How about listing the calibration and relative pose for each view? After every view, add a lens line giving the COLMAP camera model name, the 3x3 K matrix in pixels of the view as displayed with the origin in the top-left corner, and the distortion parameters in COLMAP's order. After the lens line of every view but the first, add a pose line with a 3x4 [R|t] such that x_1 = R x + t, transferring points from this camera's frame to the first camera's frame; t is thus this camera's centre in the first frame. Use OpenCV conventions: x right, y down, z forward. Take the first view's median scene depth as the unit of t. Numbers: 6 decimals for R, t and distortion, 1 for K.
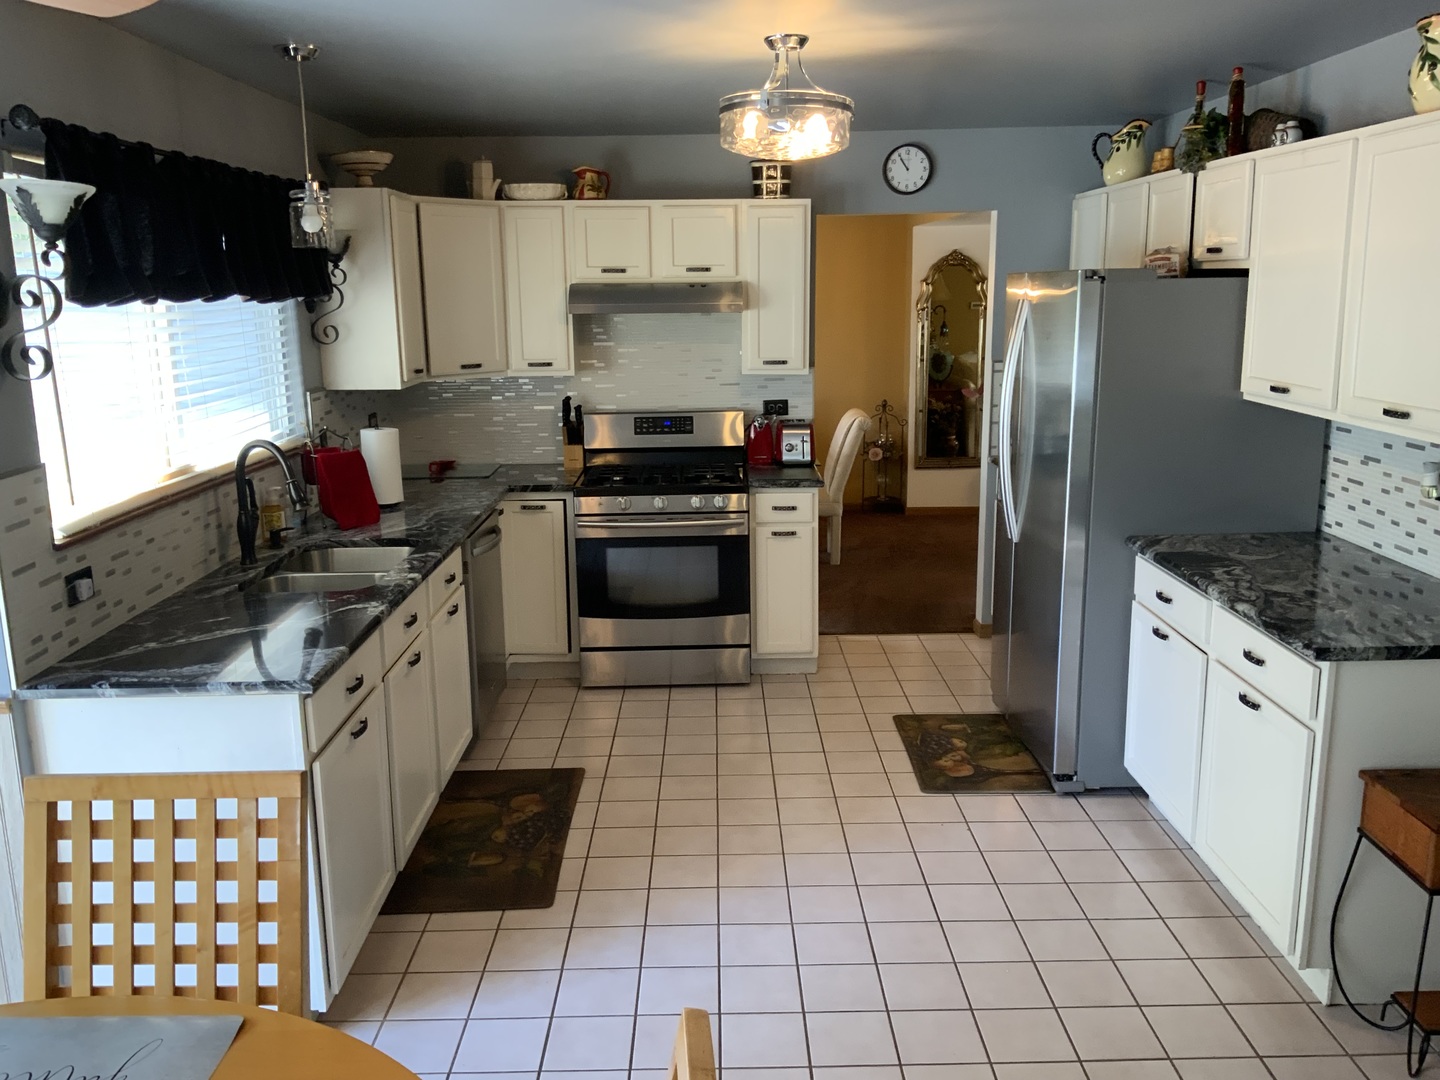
lens RADIAL K [[1198.8, 0, 732.0], [0, 1198.8, 546.0], [0, 0, 1]] dist [0.036952, -0.088456]
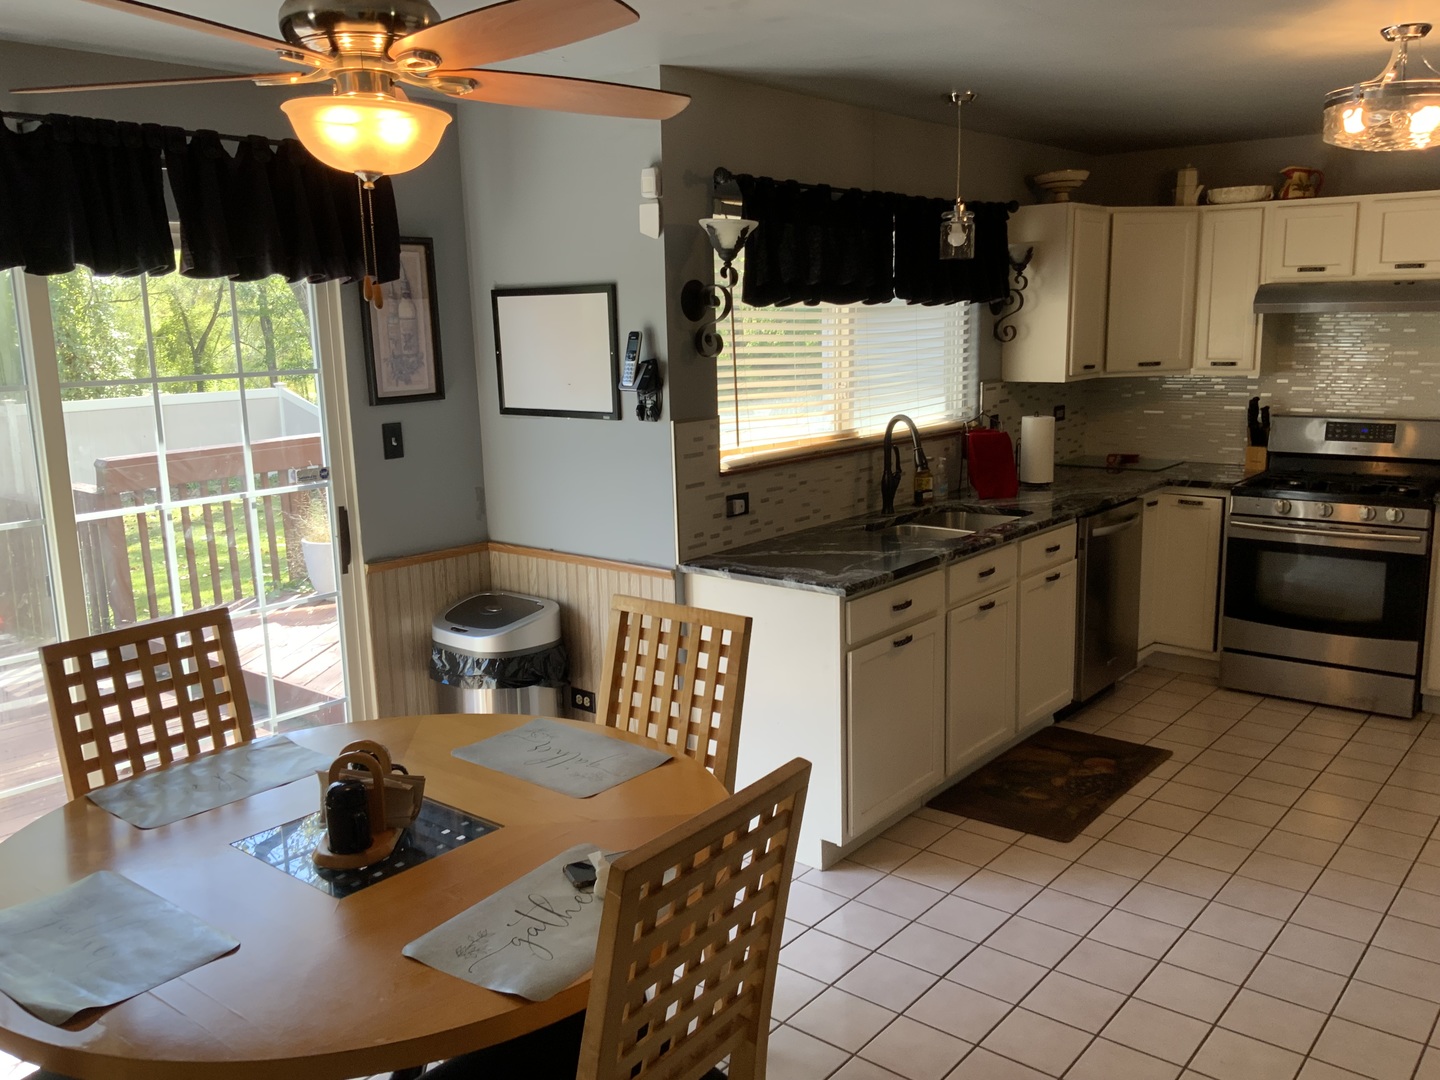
lens RADIAL K [[1198.8, 0, 690.5], [0, 1198.8, 559.1], [0, 0, 1]] dist [0.036952, -0.088456]
pose [[0.746719, 0.125492, -0.653195, 0.233792], [-0.125021, 0.991018, 0.047473, 0.024572], [0.653285, 0.046214, 0.755700, -0.068109]]
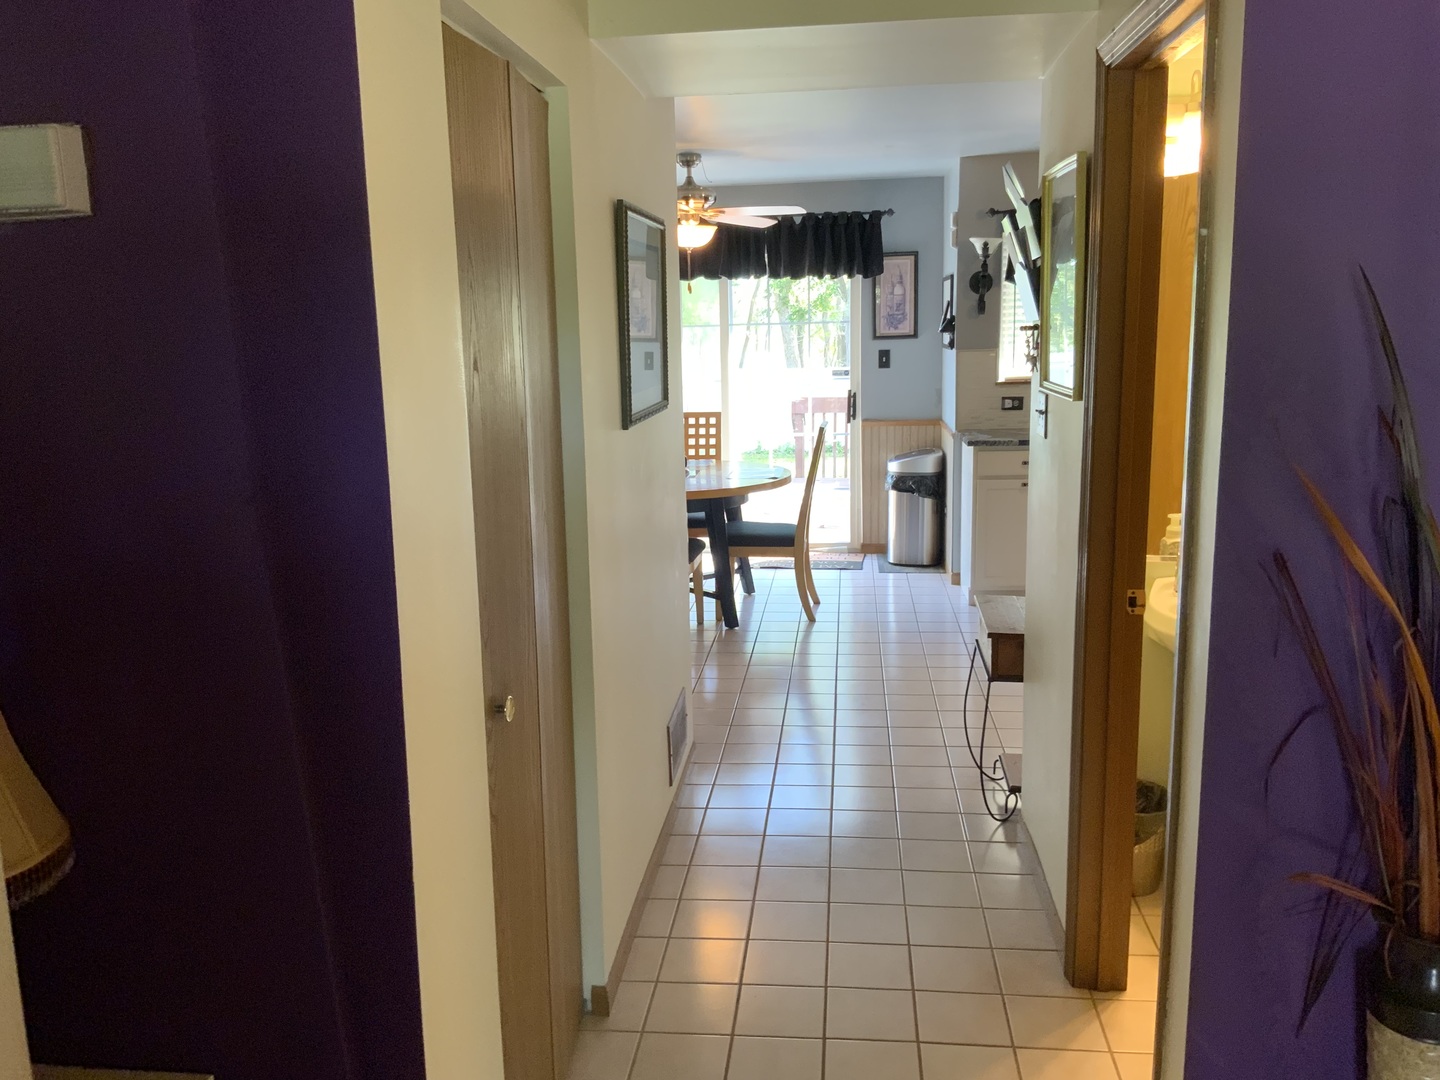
lens RADIAL K [[1198.8, 0, 717.3], [0, 1198.8, 550.4], [0, 0, 1]] dist [0.036952, -0.088456]
pose [[-0.137687, 0.196994, -0.970688, 1.299595], [-0.188395, 0.956922, 0.220923, -0.070651], [0.972394, 0.213291, -0.094643, 0.482677]]
